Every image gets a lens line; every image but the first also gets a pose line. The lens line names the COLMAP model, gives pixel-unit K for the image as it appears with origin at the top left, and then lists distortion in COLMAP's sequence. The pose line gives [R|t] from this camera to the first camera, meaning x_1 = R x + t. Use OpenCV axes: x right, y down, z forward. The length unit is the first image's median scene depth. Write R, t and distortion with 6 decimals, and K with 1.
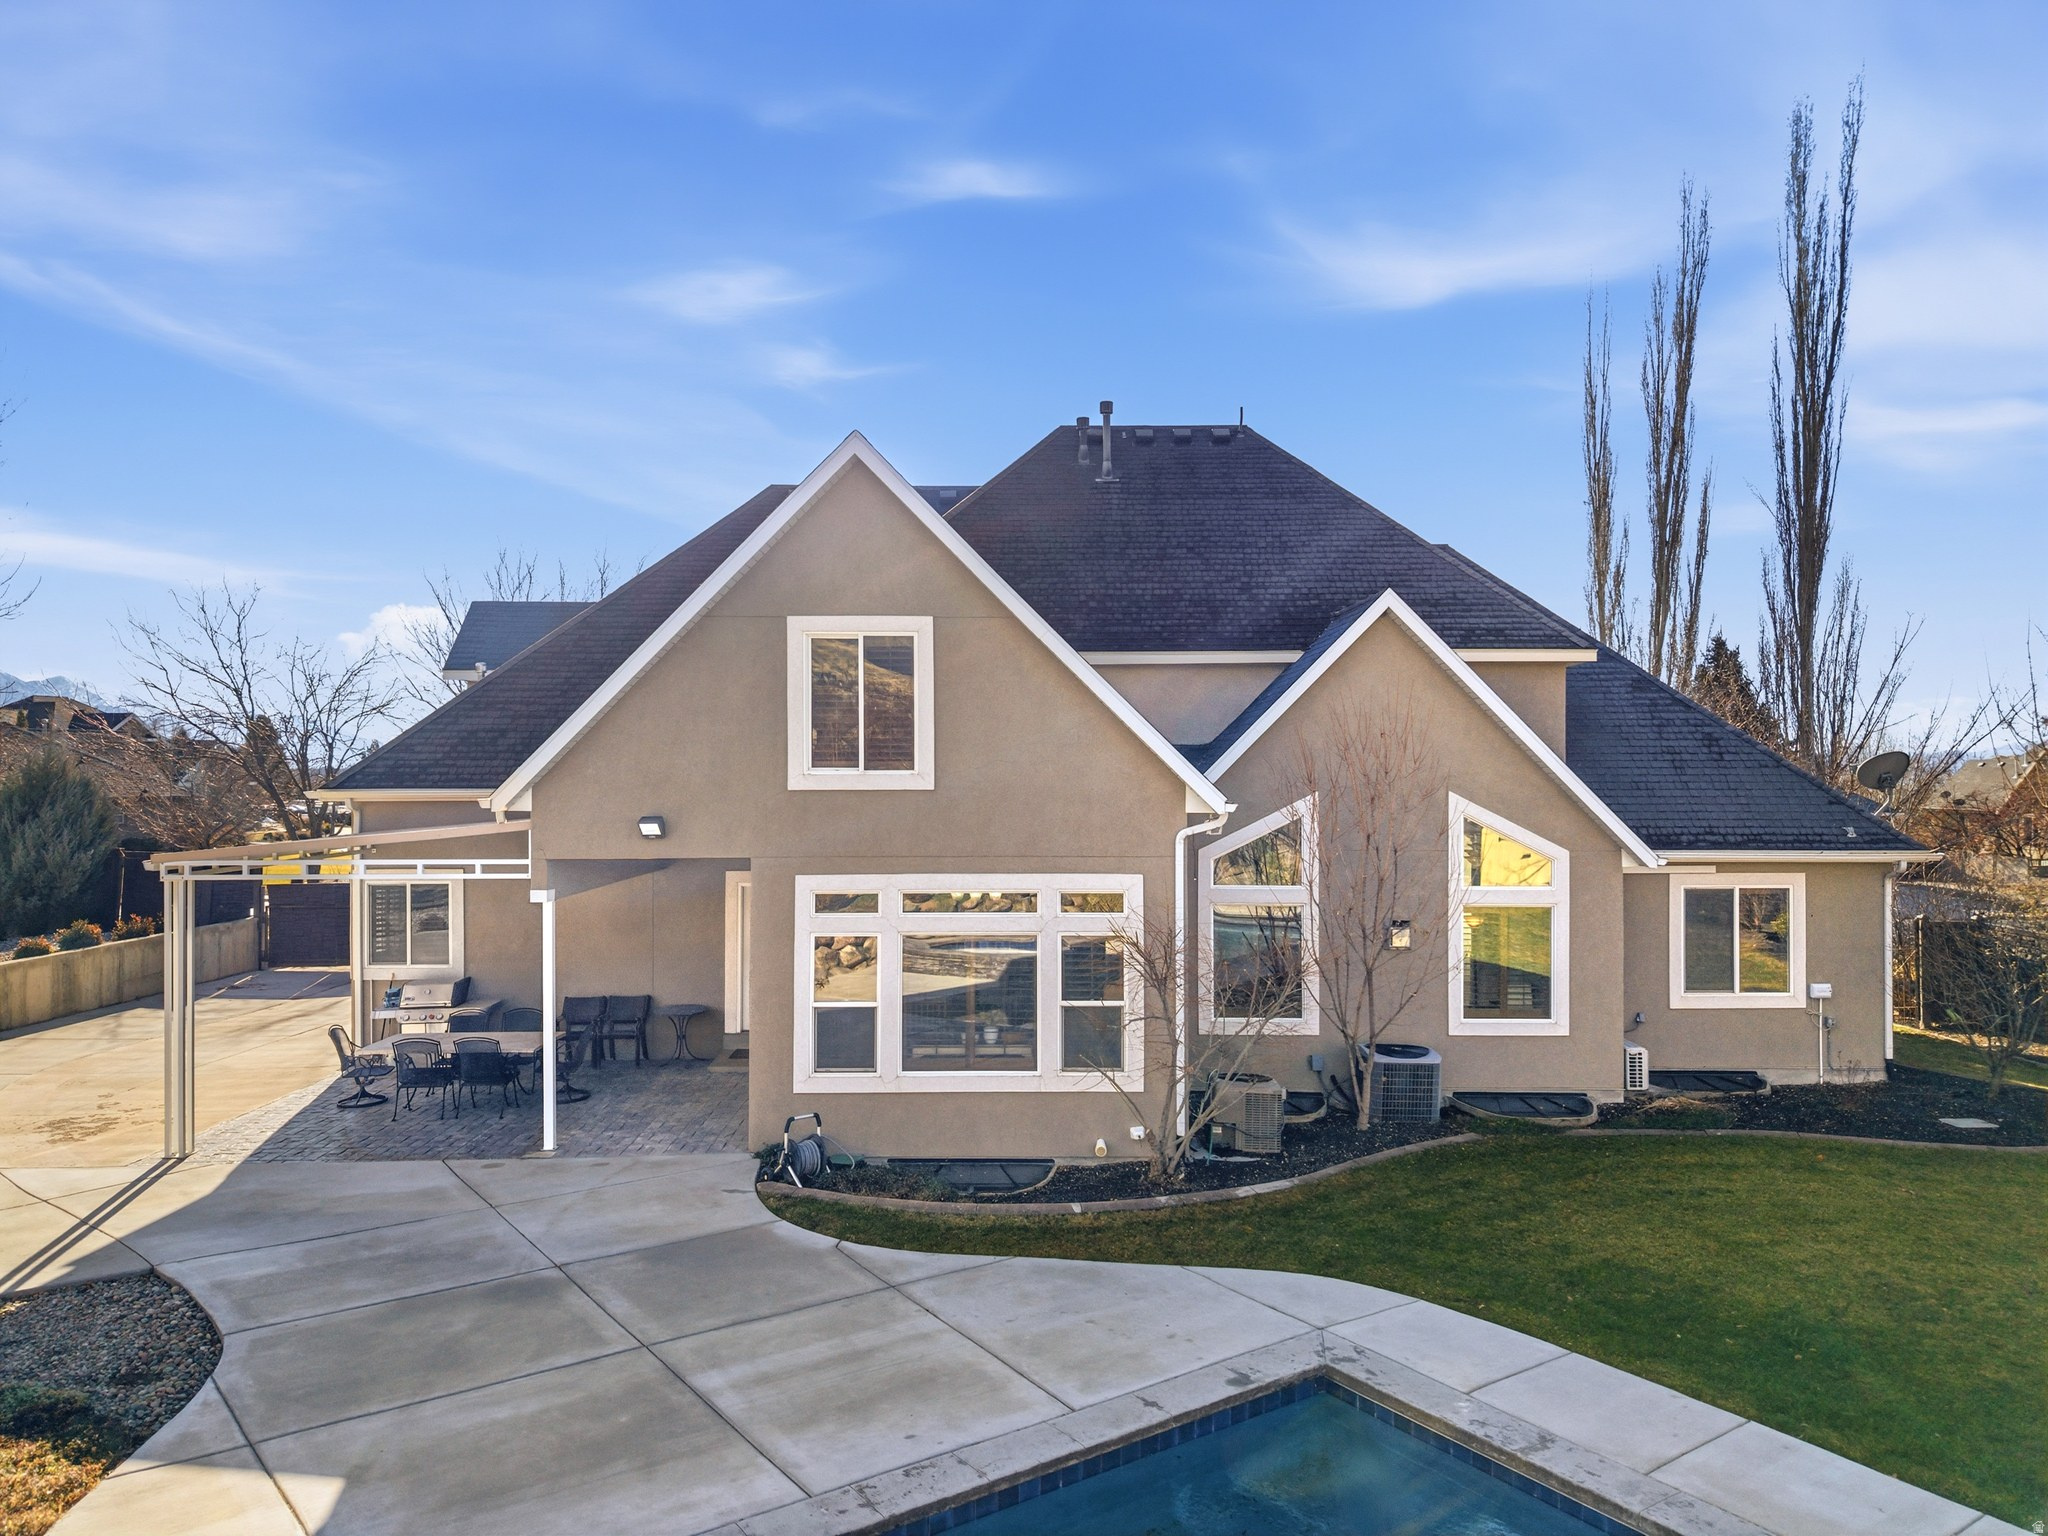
lens RADIAL K [[1404.5, 0, 1019.1], [0, 1404.5, 733.7], [0, 0, 1]] dist [0.011173, -0.002544]
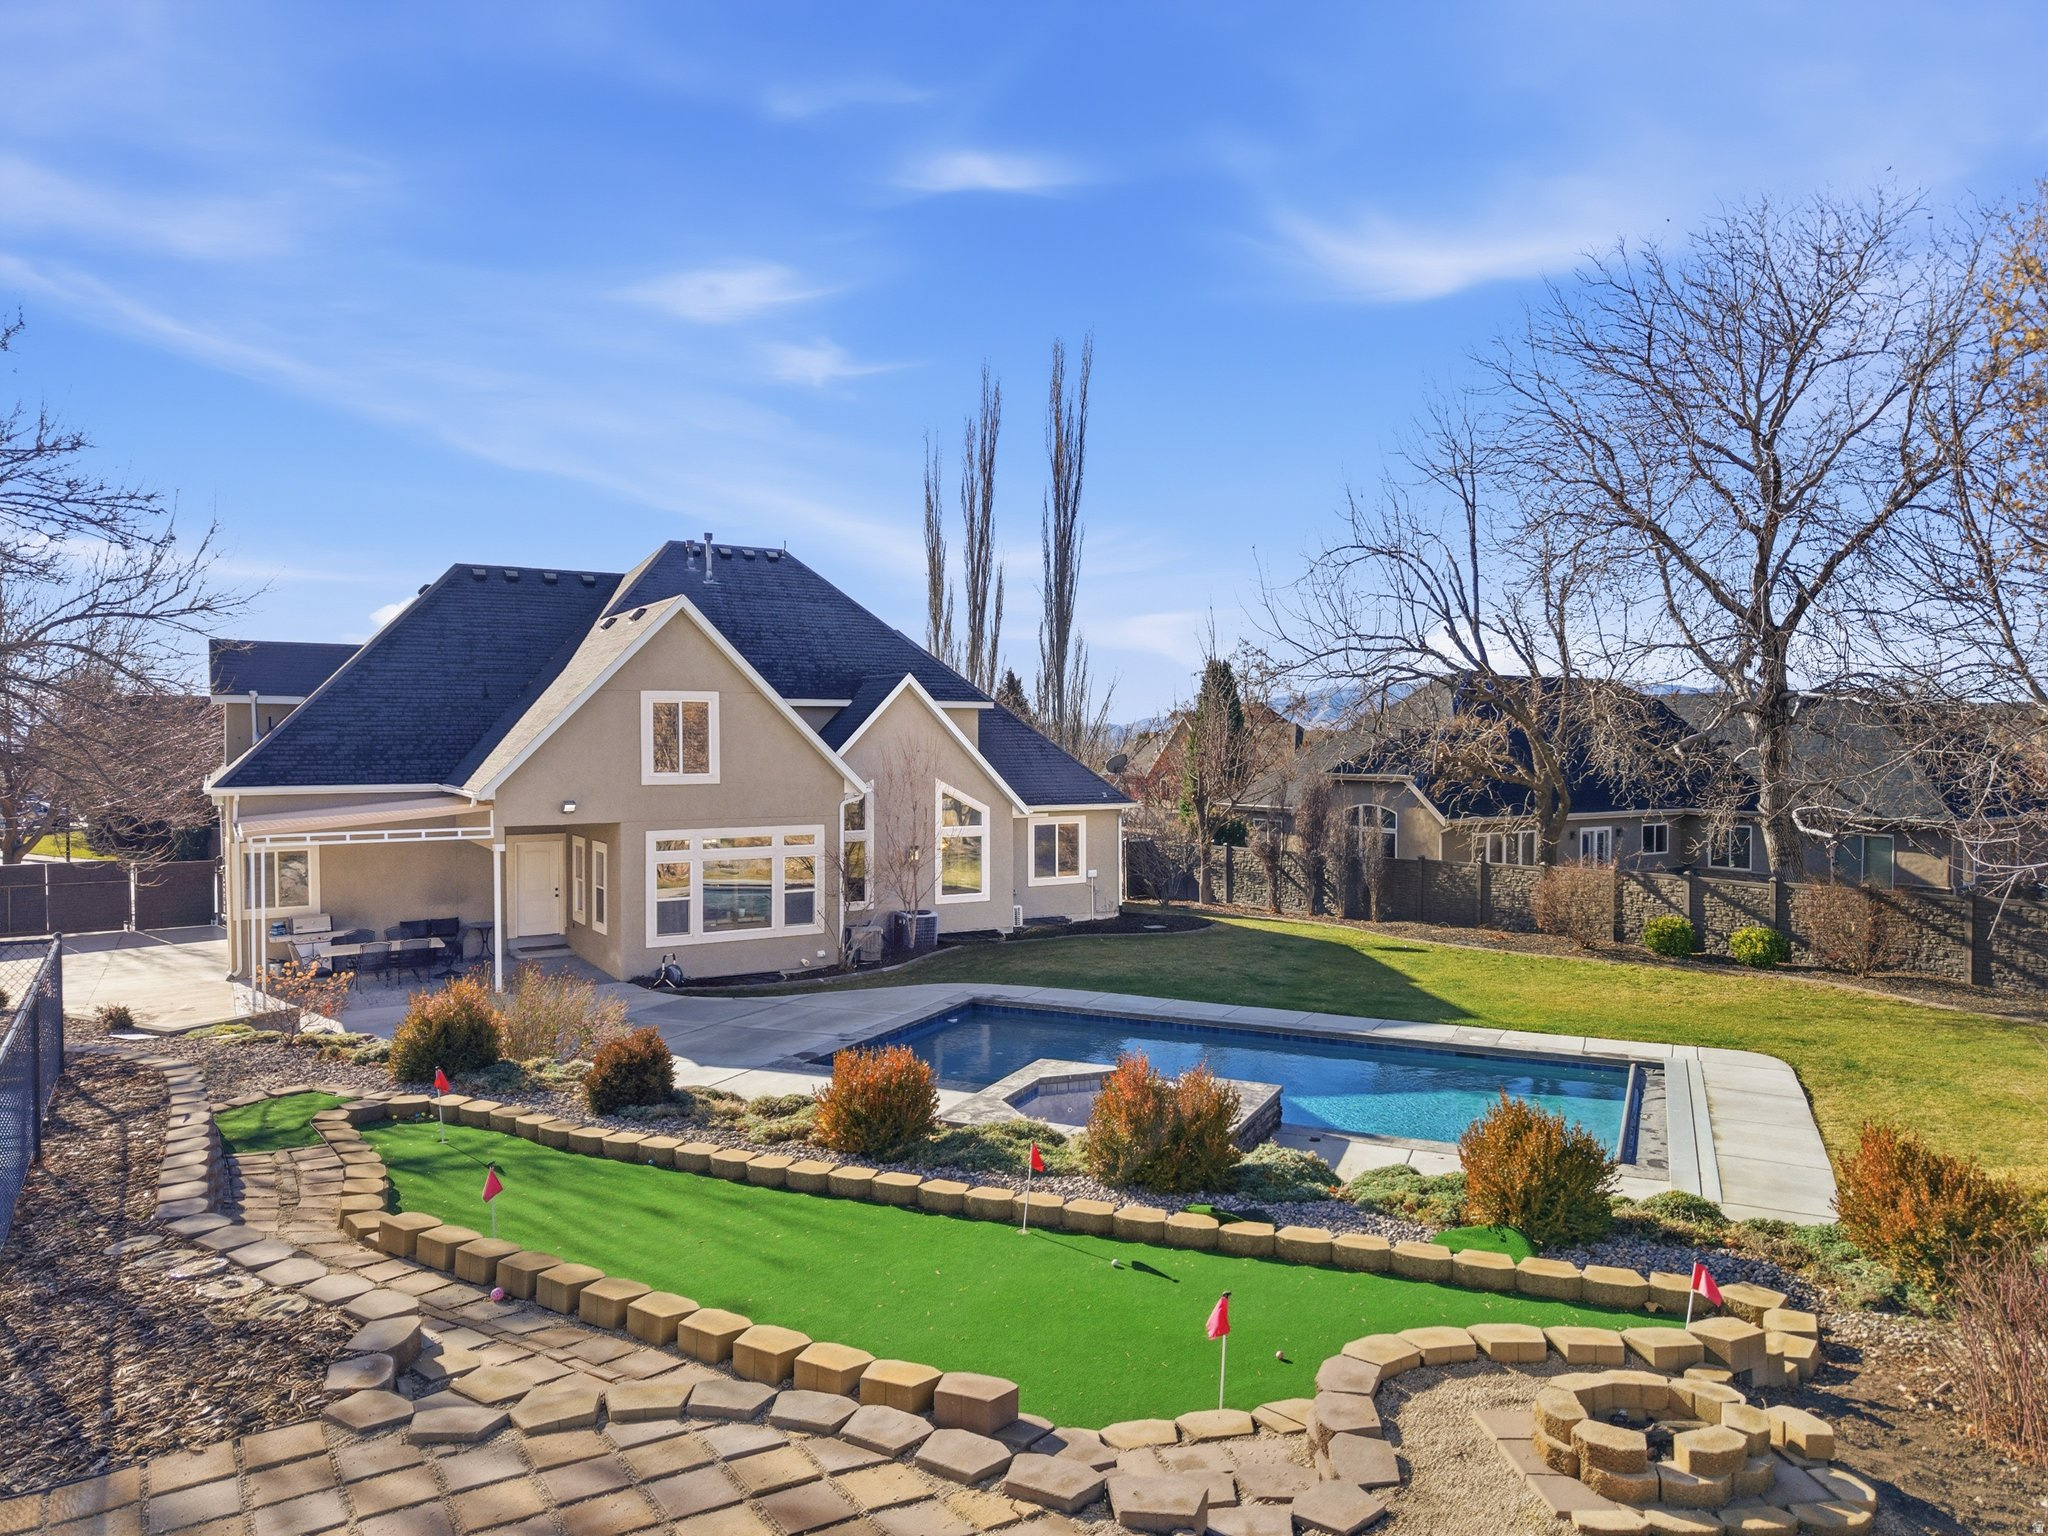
lens RADIAL K [[1386.6, 0, 1024.0], [0, 1386.6, 768.0], [0, 0, 1]] dist [0.004120, -0.002875]
pose [[0.861538, -0.013067, 0.507525, -0.597520], [-0.010345, 0.999009, 0.043282, -0.060309], [-0.507587, -0.042540, 0.860549, -0.744281]]
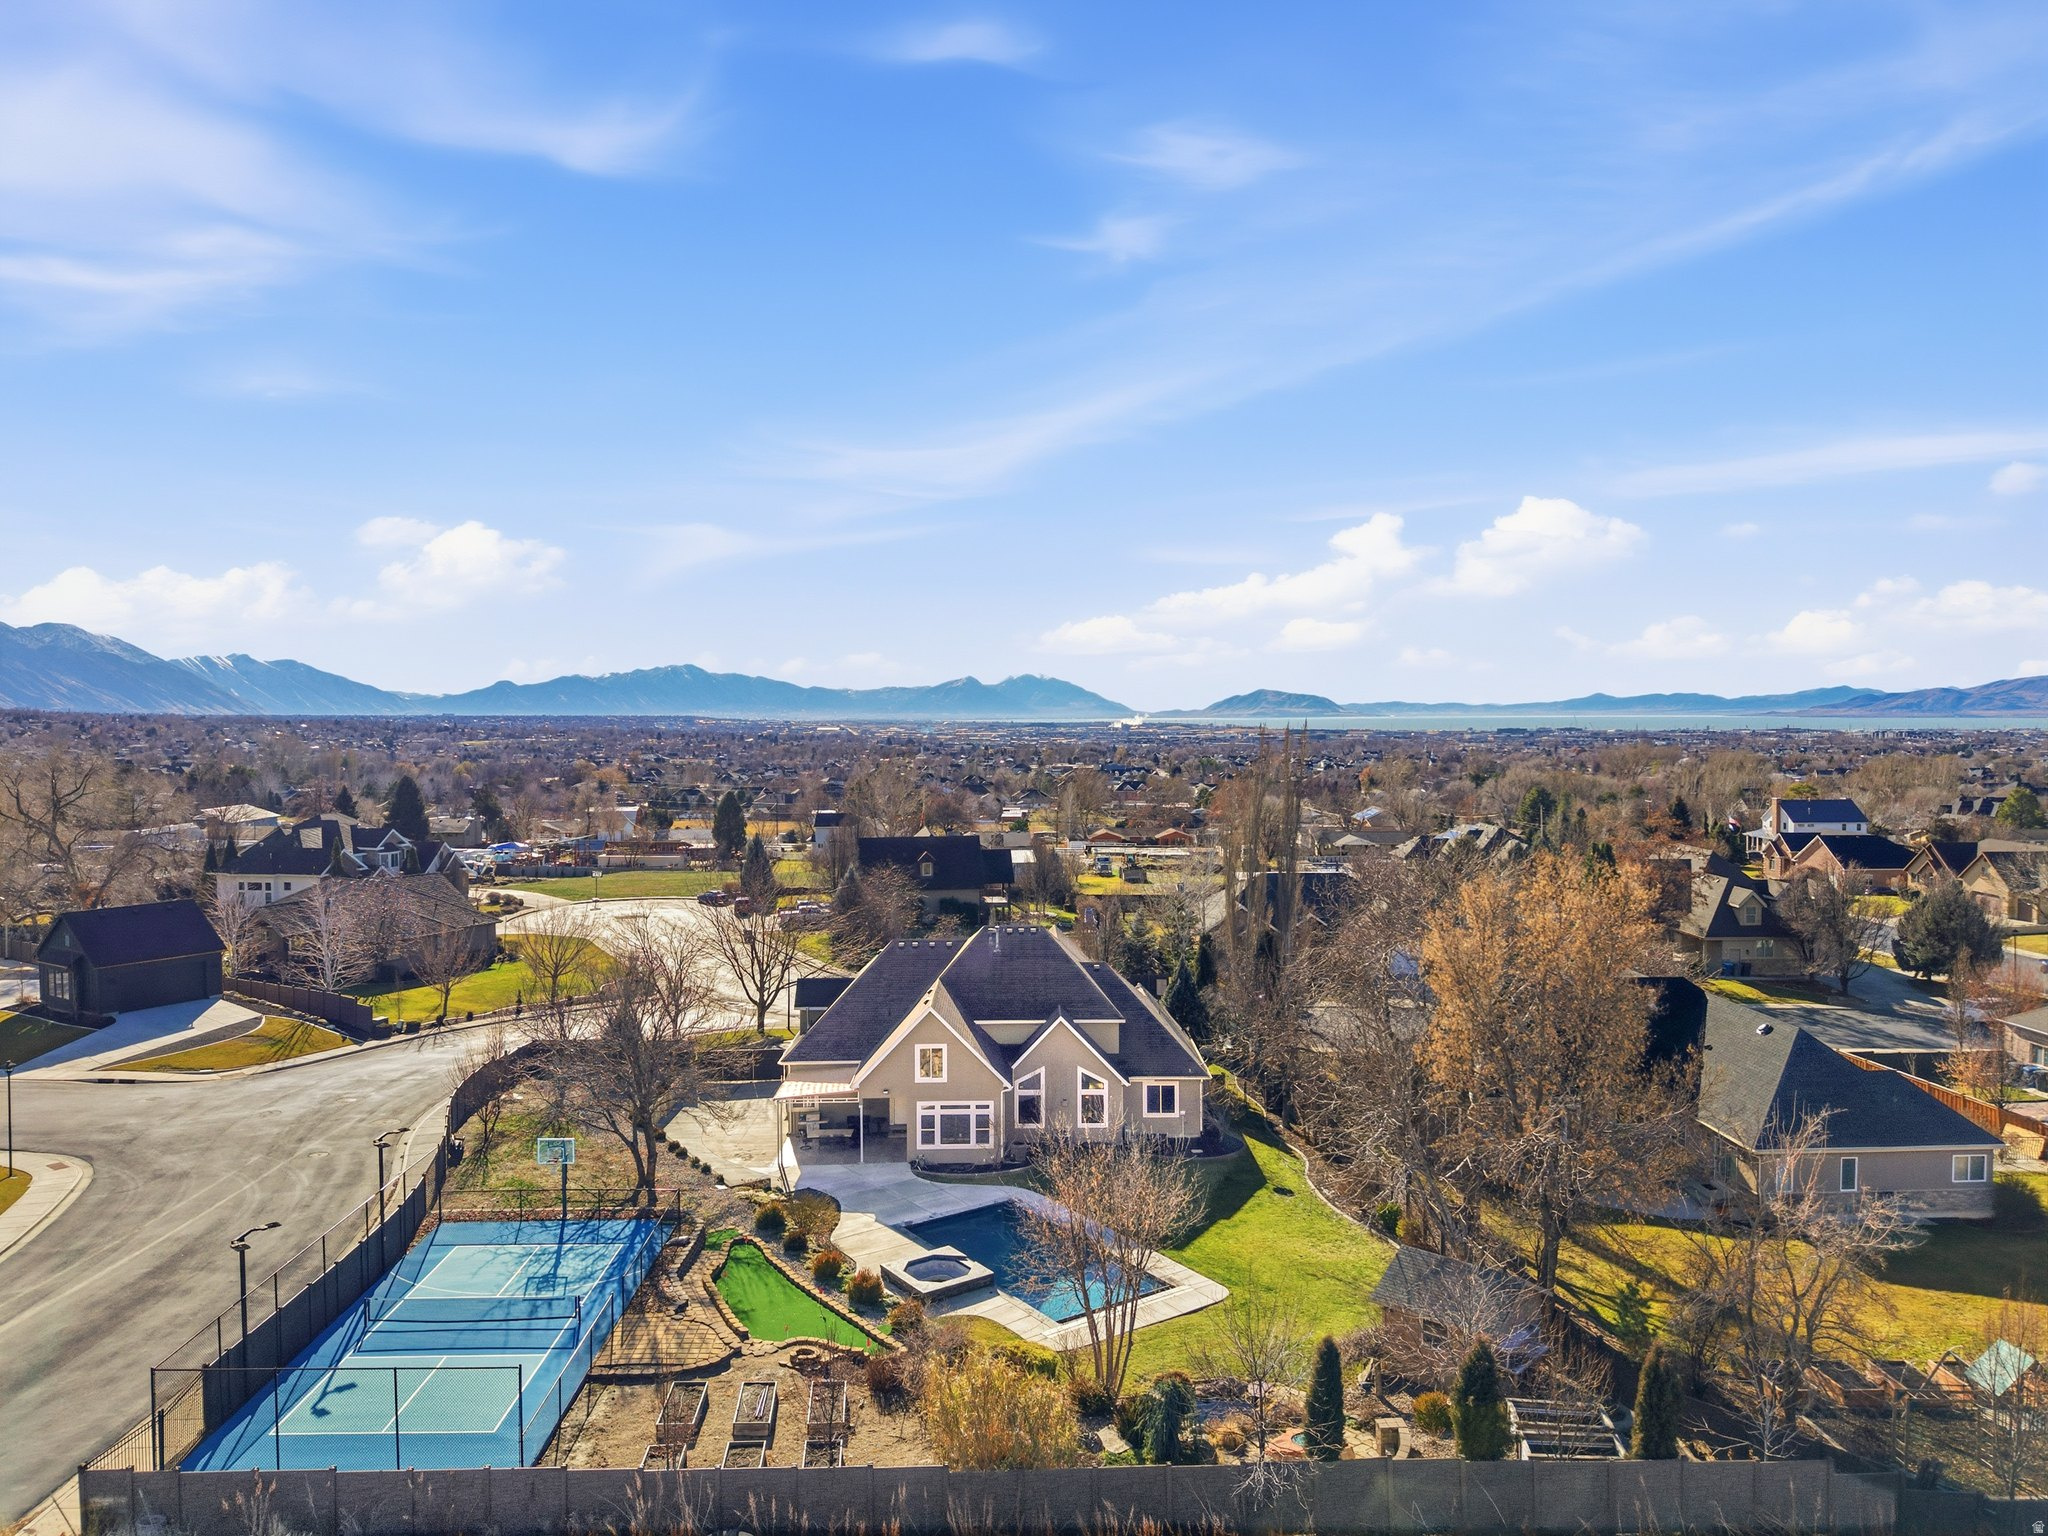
lens RADIAL K [[1404.5, 0, 1019.1], [0, 1404.5, 733.7], [0, 0, 1]] dist [0.011173, -0.002544]
pose [[0.999960, -0.004899, 0.007443, 0.129599], [0.004534, 0.998822, 0.048315, -1.180070], [-0.007671, -0.048279, 0.998804, -3.147054]]
